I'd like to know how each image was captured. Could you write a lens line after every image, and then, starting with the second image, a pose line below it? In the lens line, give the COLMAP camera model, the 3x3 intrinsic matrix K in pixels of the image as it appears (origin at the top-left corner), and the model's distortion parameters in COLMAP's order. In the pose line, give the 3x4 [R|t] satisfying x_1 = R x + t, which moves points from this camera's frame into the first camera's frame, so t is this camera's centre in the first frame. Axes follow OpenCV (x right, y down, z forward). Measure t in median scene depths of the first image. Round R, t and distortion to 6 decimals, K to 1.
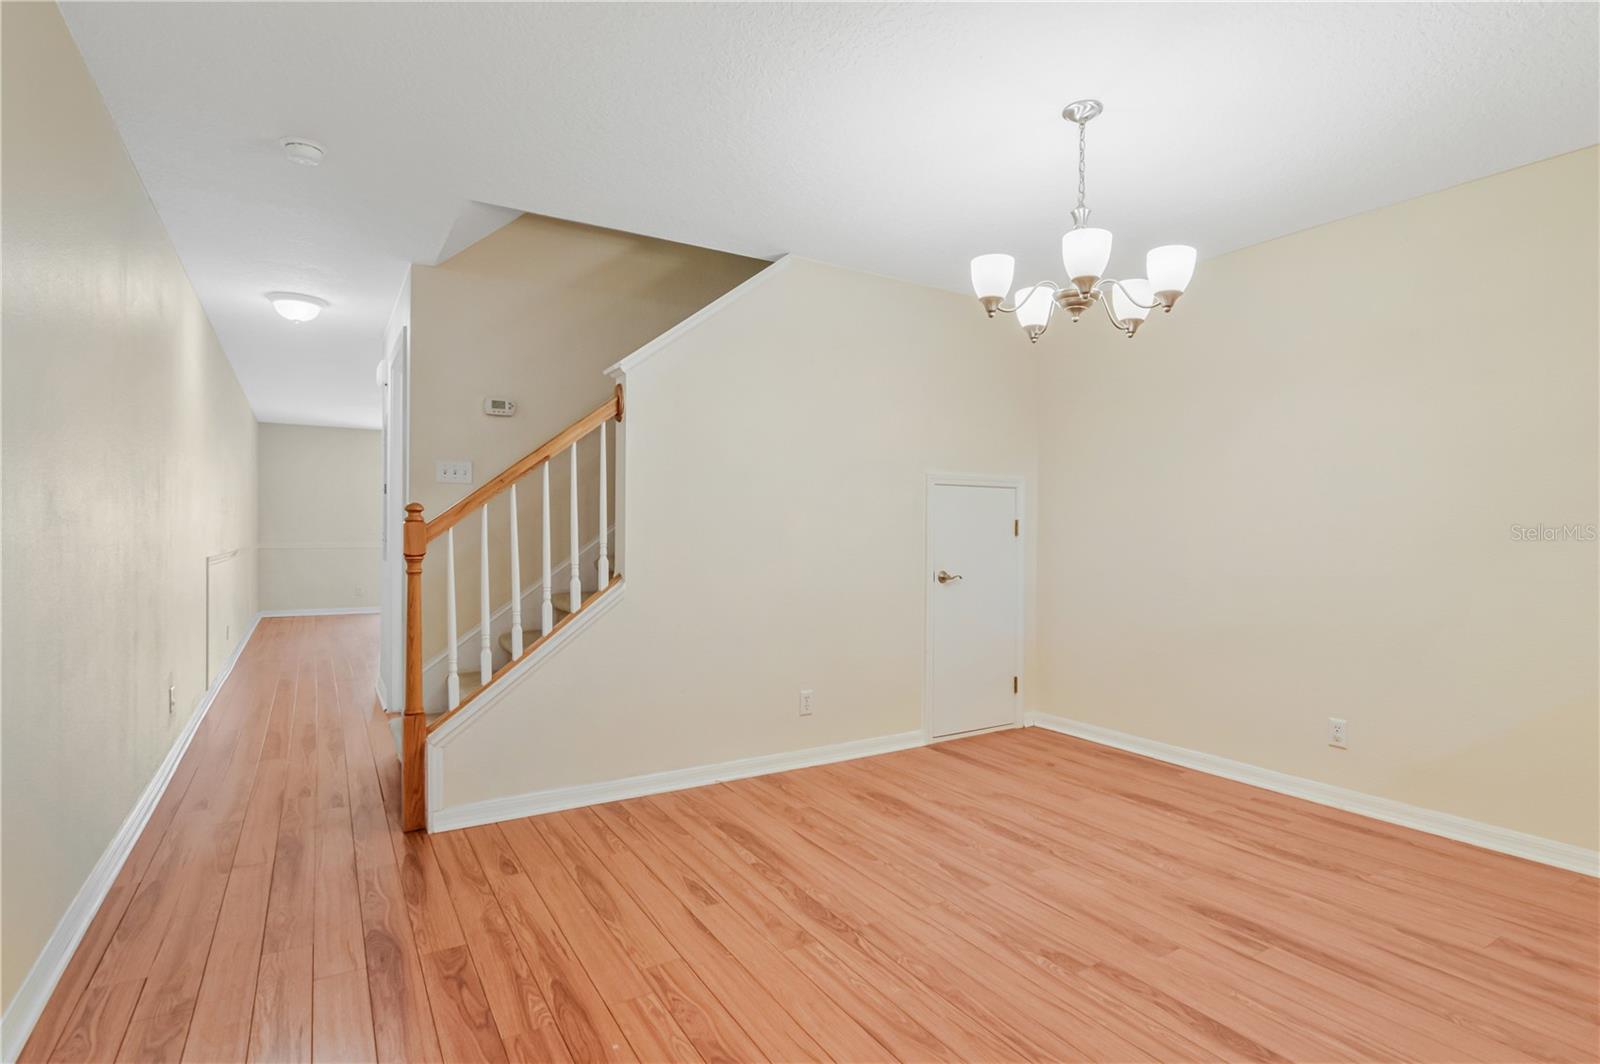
lens RADIAL K [[805.5, 0, 828.0], [0, 805.5, 525.7], [0, 0, 1]] dist [-0.005068, -0.002020]
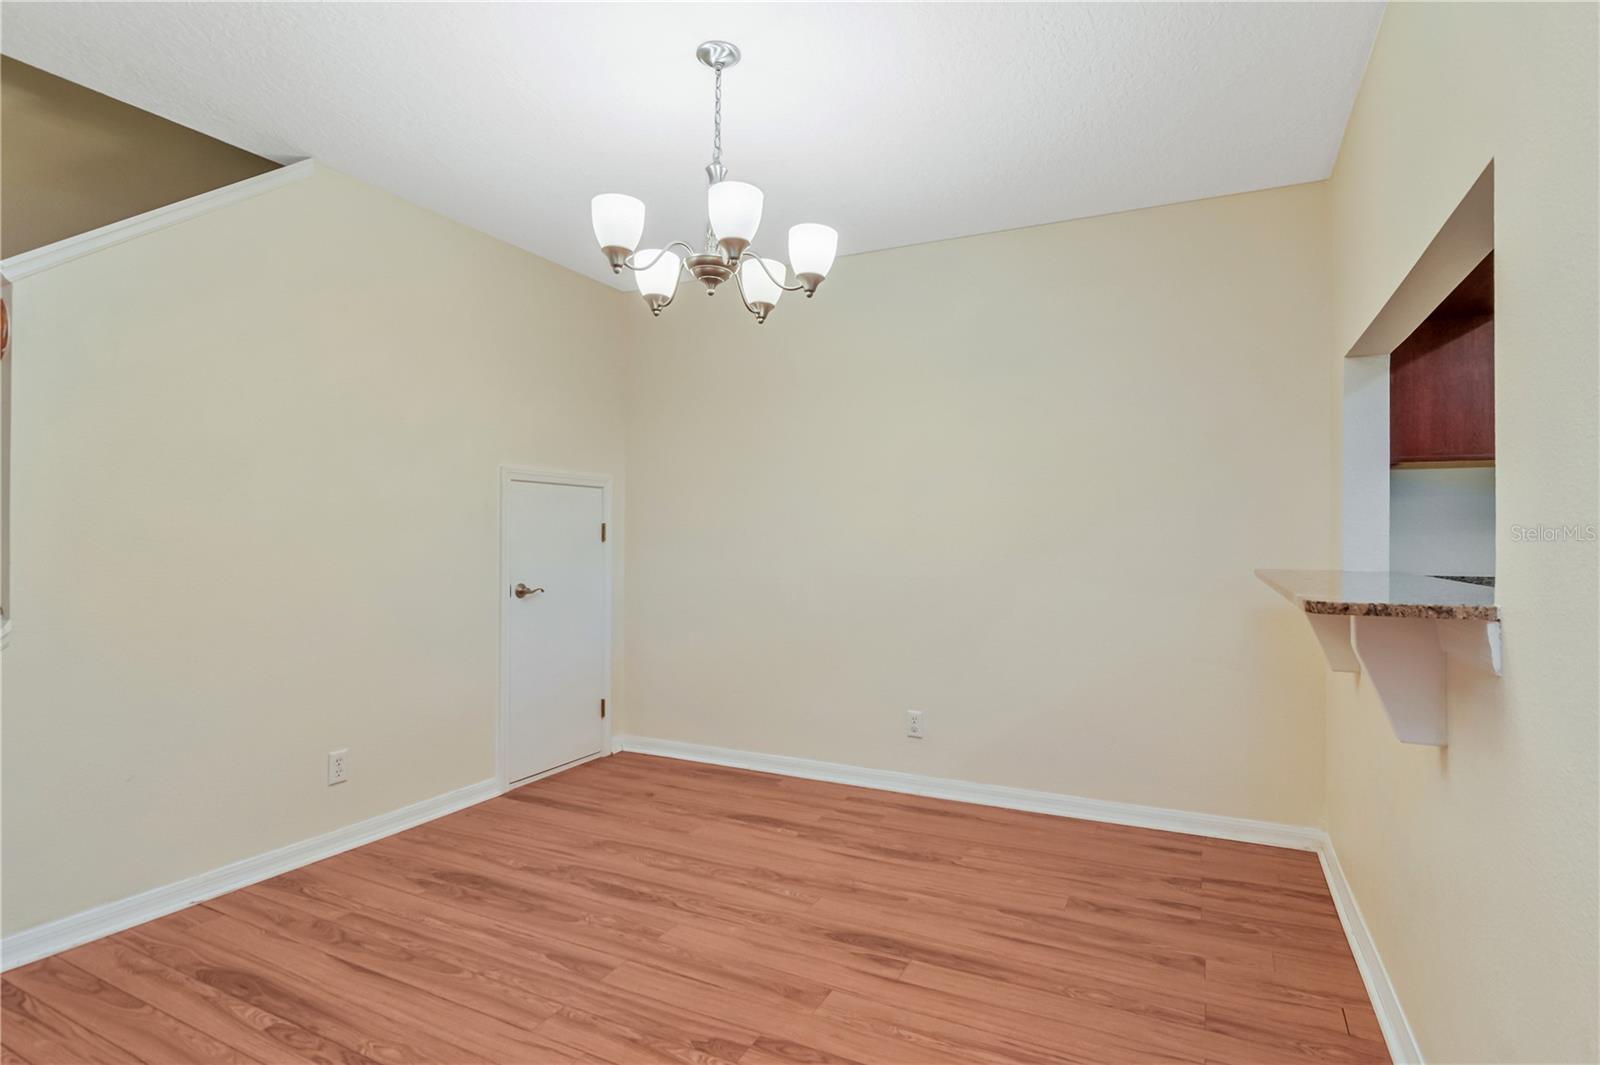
lens RADIAL K [[802.2, 0, 800.0], [0, 802.2, 532.5], [0, 0, 1]] dist [0.001276, -0.008452]
pose [[0.861340, -0.000581, 0.508028, -0.046790], [-0.000301, 0.999999, 0.001654, 0.002135], [-0.508029, -0.001577, 0.861339, 0.189388]]
